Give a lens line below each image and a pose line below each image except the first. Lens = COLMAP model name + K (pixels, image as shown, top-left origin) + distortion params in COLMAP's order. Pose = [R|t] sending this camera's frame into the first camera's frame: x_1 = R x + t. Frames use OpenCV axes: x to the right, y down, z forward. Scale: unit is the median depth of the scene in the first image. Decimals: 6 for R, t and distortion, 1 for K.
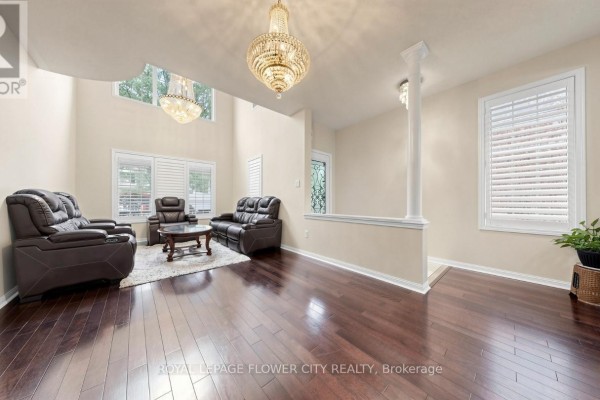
lens RADIAL K [[190.8, 0, 301.2], [0, 190.8, 200.8], [0, 0, 1]] dist [0.000000, 0.000036]
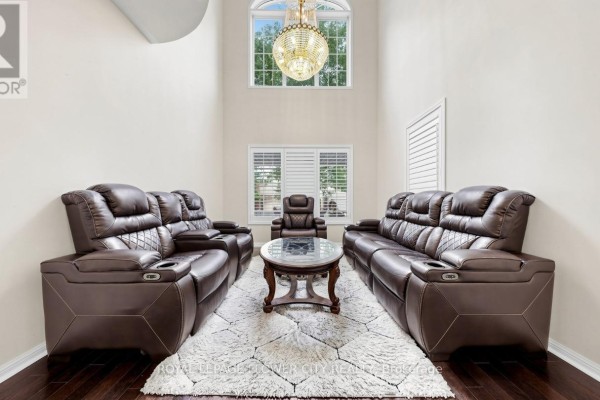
lens RADIAL K [[190.8, 0, 301.2], [0, 190.8, 200.8], [0, 0, 1]] dist [0.000000, 0.000036]
pose [[0.763493, 0.000840, -0.645815, -0.182978], [0.002633, 0.999987, 0.004414, 0.001599], [0.645810, -0.005070, 0.763481, 0.444237]]
